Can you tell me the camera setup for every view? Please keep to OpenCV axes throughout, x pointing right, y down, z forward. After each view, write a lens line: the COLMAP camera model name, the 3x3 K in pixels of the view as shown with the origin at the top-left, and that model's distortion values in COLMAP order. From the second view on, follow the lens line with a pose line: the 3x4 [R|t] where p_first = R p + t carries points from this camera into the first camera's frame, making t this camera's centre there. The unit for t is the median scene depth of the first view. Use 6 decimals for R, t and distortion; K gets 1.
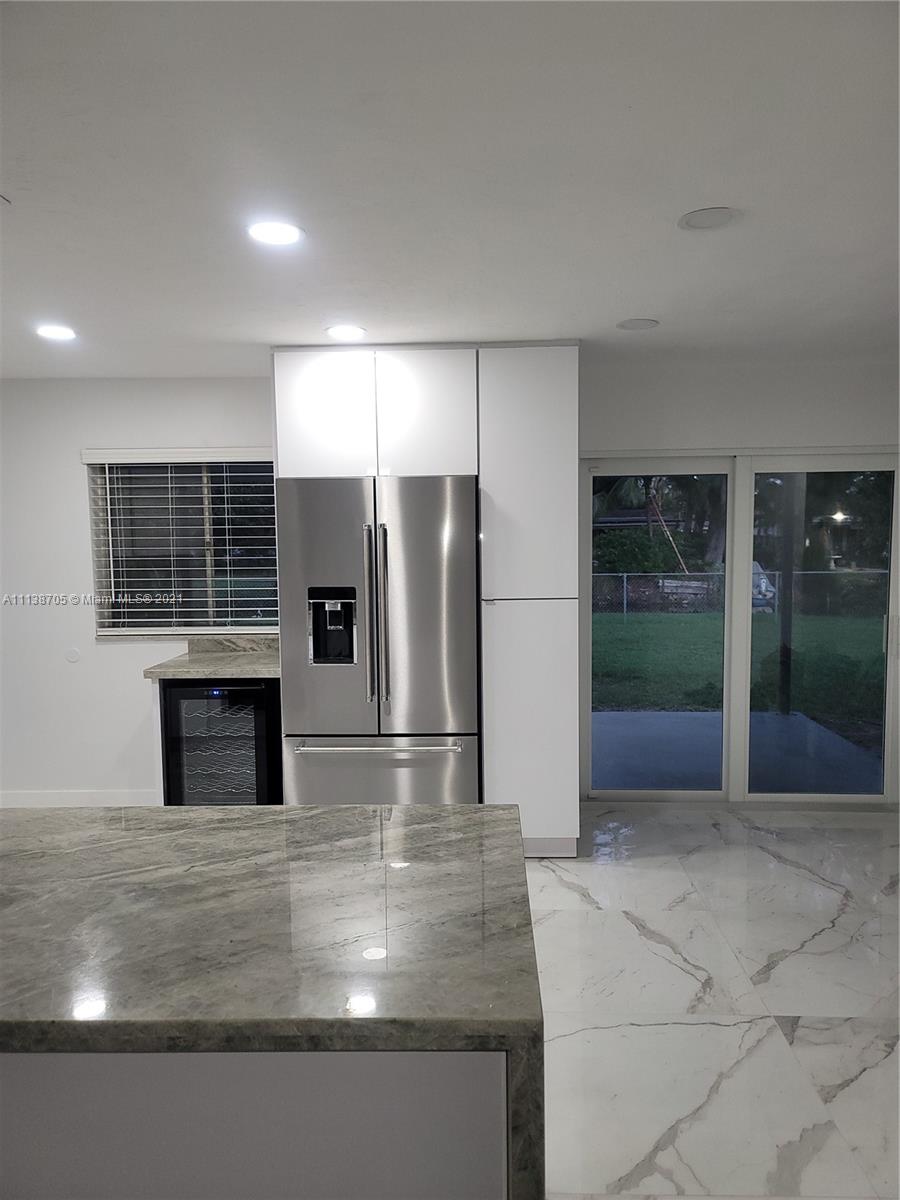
lens RADIAL K [[870.9, 0, 449.7], [0, 870.9, 623.3], [0, 0, 1]] dist [0.060175, -0.001044]
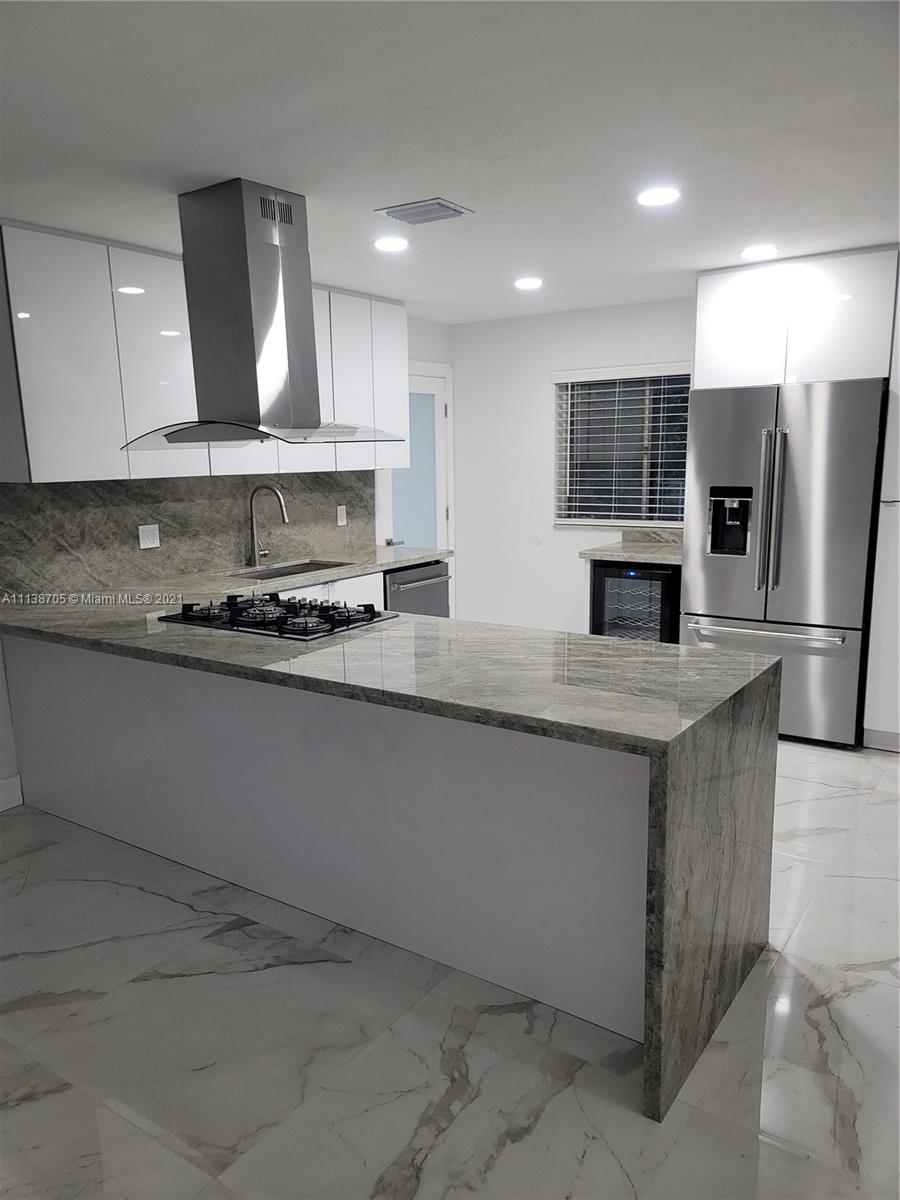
lens RADIAL K [[870.9, 0, 449.7], [0, 870.9, 623.3], [0, 0, 1]] dist [0.060175, -0.001044]
pose [[0.843801, 0.103895, -0.526502, 0.161383], [-0.047268, 0.991656, 0.119931, 0.014039], [0.534570, -0.076311, 0.841672, -0.156973]]
